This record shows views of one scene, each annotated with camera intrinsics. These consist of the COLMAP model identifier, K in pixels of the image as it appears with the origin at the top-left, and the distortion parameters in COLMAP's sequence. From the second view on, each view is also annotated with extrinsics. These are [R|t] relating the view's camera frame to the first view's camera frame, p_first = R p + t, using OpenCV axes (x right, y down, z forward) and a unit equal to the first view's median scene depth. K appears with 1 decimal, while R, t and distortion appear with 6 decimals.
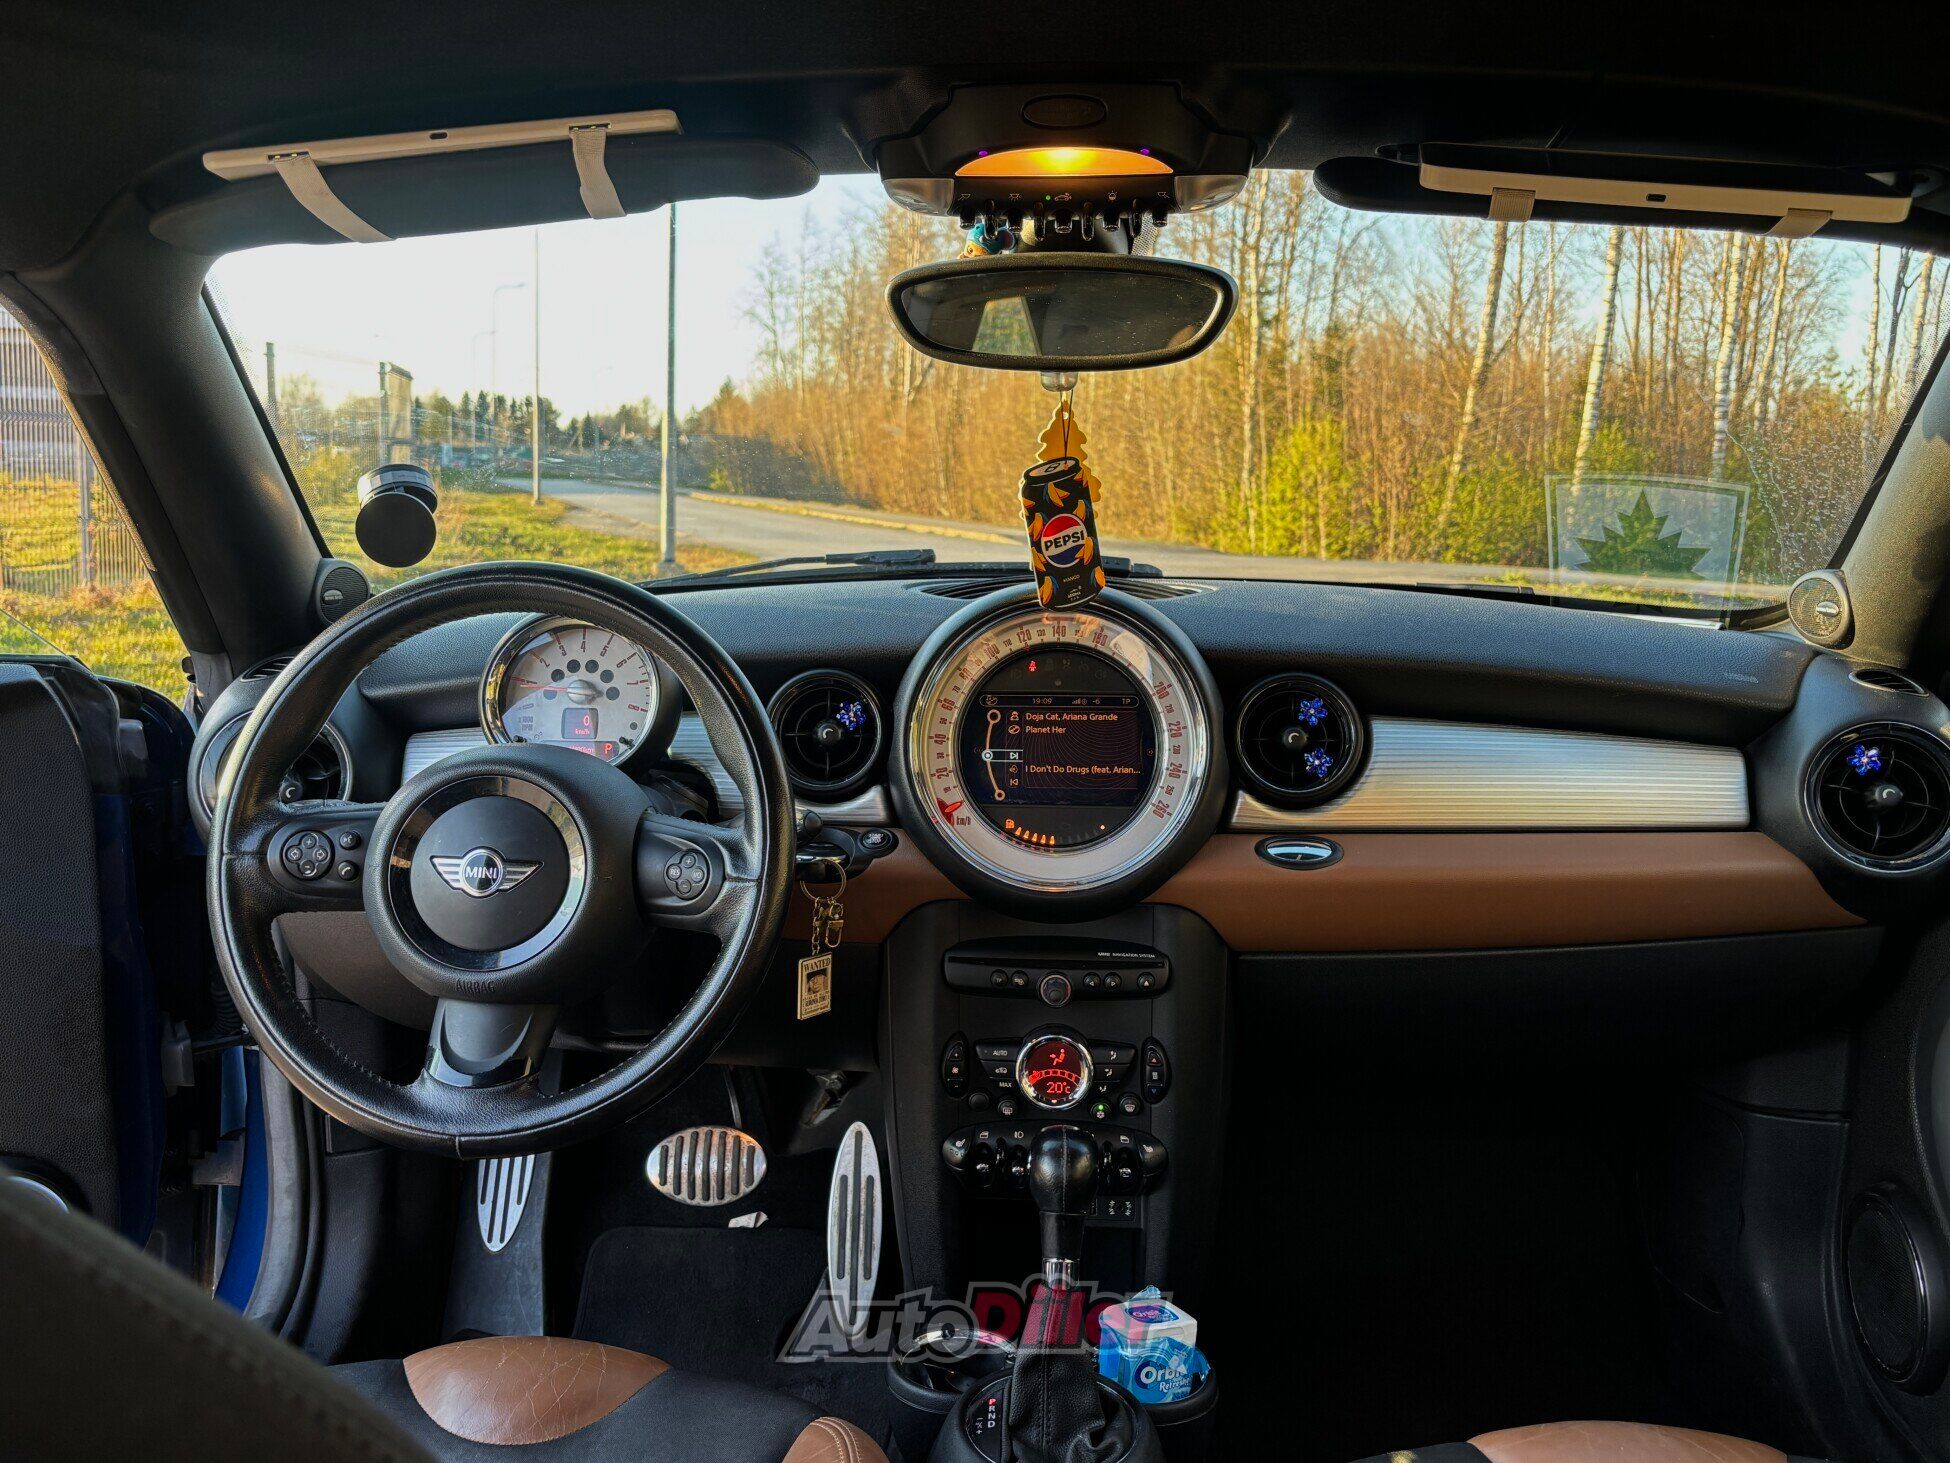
lens RADIAL K [[1663.9, 0, 973.3], [0, 1663.9, 721.8], [0, 0, 1]] dist [0.020486, 0.009064]
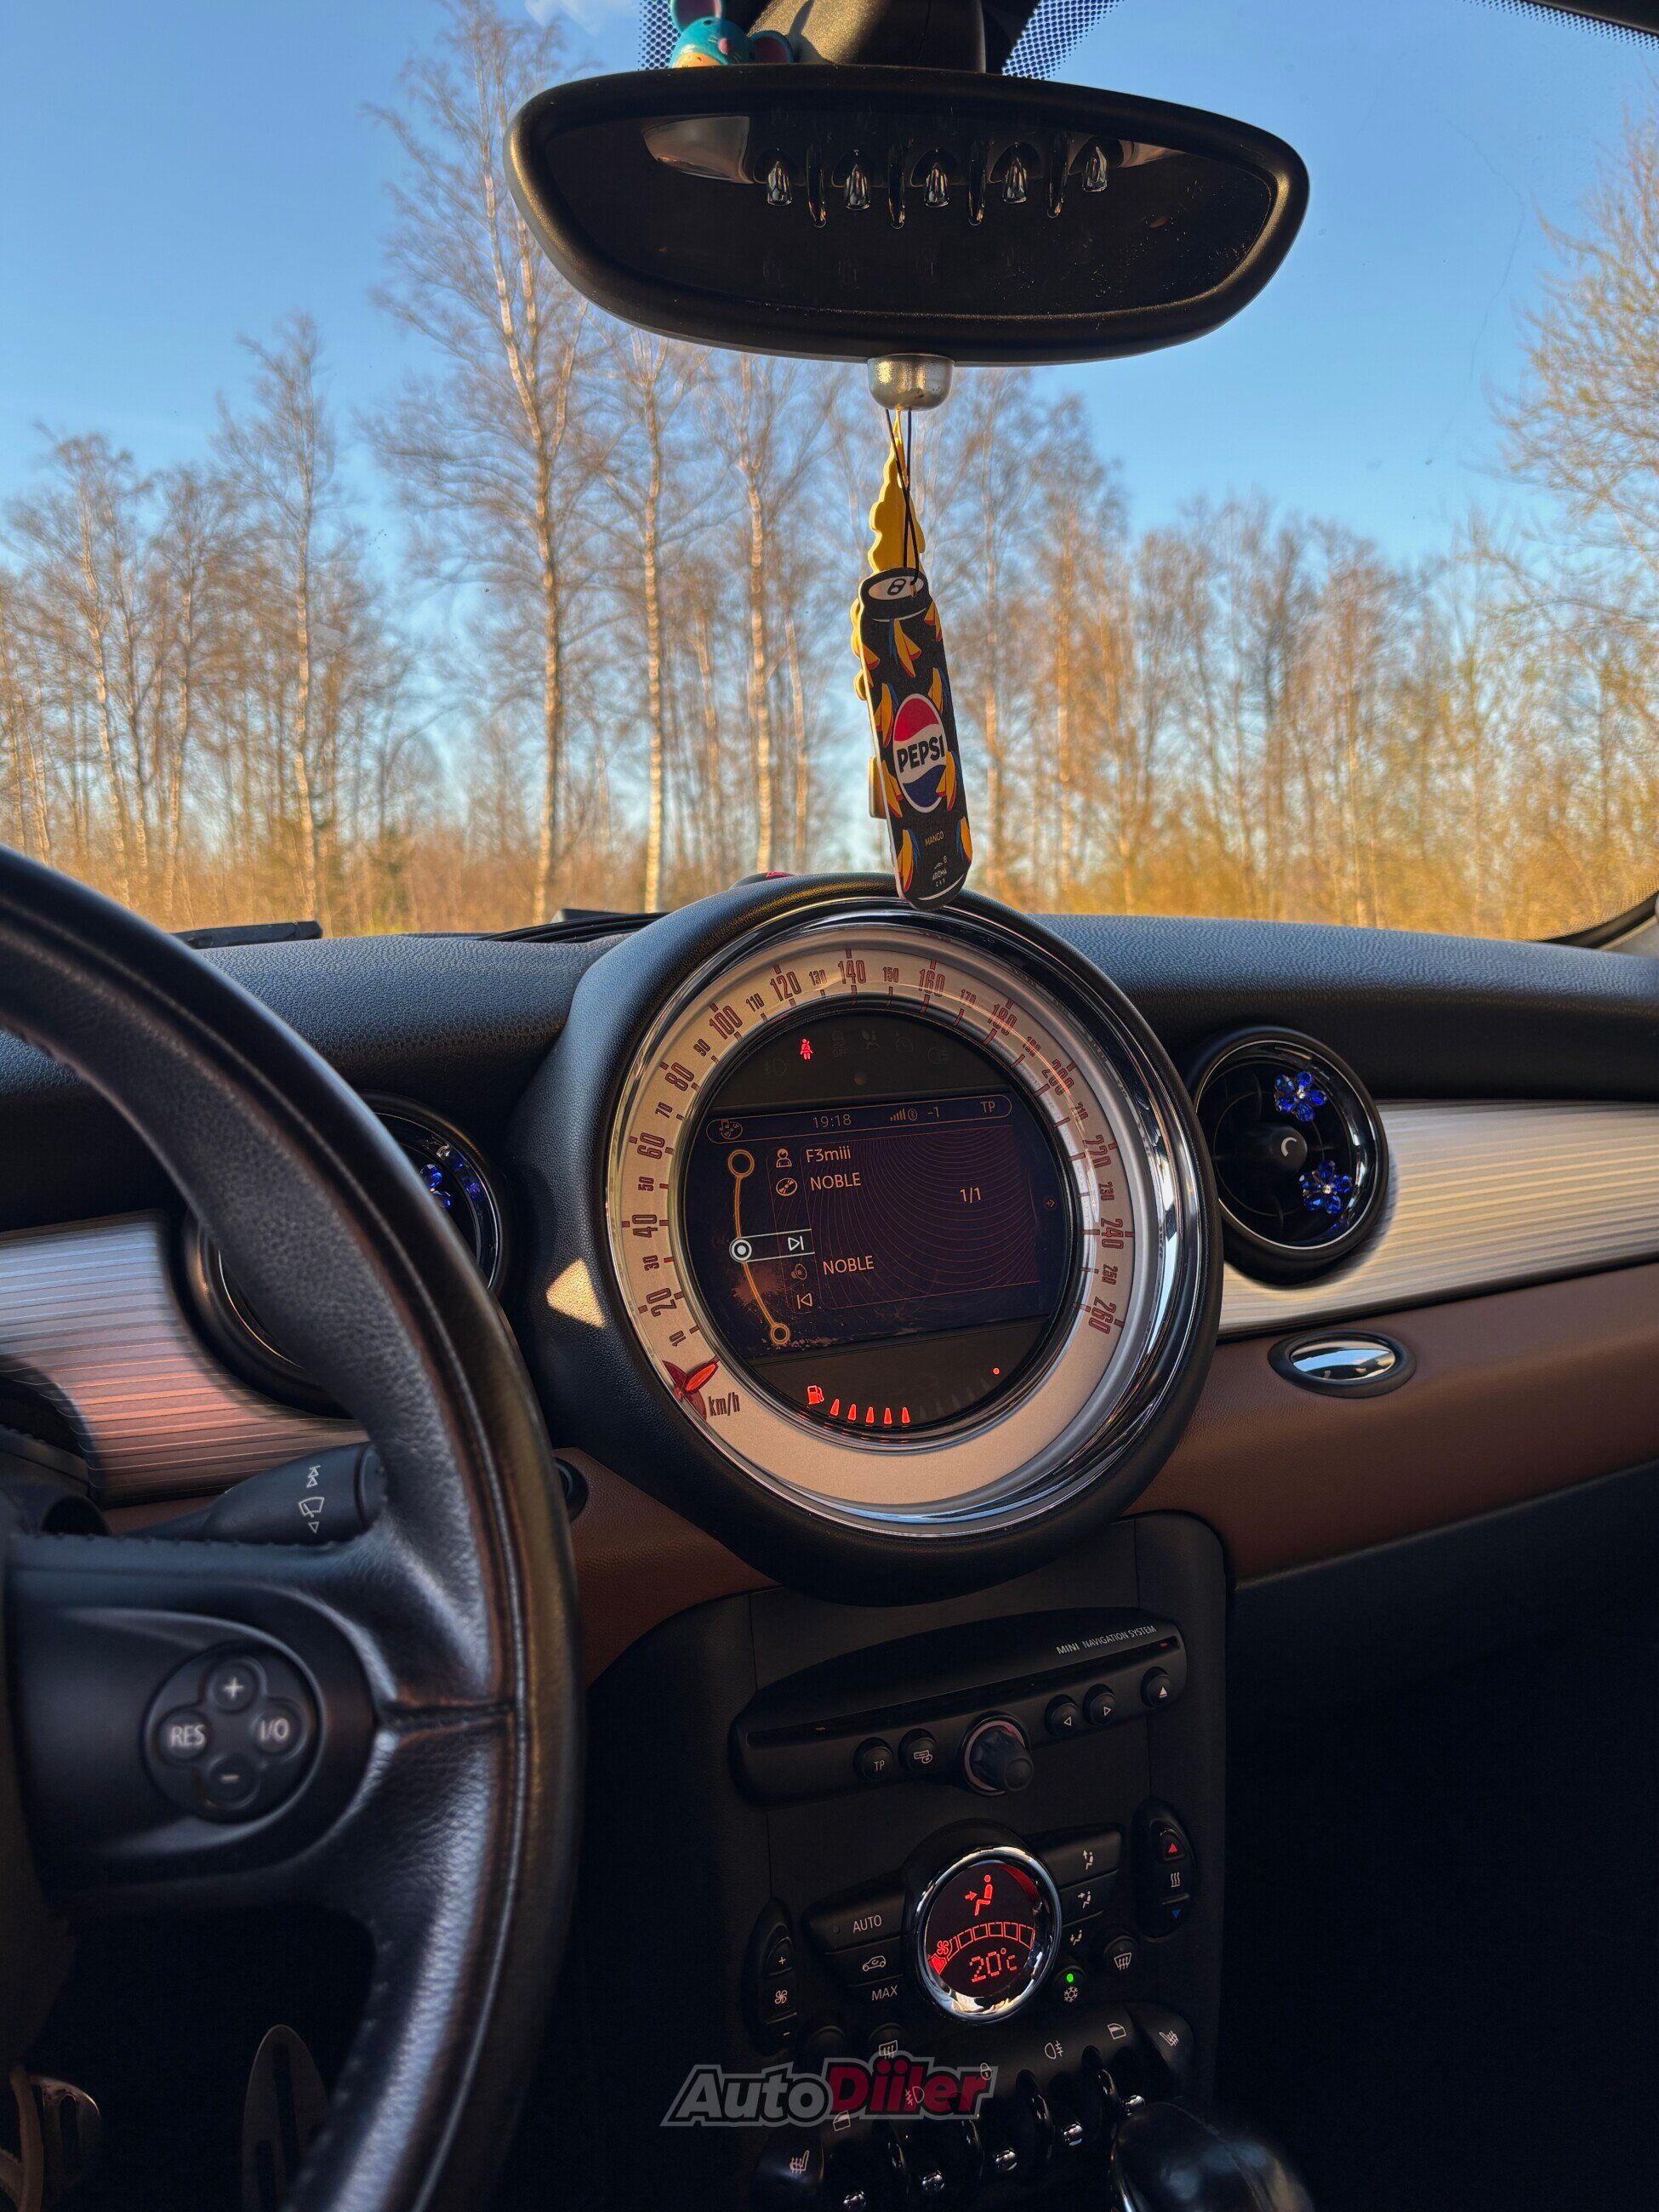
lens RADIAL K [[1704.3, 0, 817.3], [0, 1704.3, 1100.5], [0, 0, 1]] dist [0.032798, -0.008324]
pose [[0.897598, -0.078613, 0.433749, -0.171665], [0.112786, 0.992174, -0.053577, 0.006992], [-0.426143, 0.097011, 0.899439, 0.569041]]
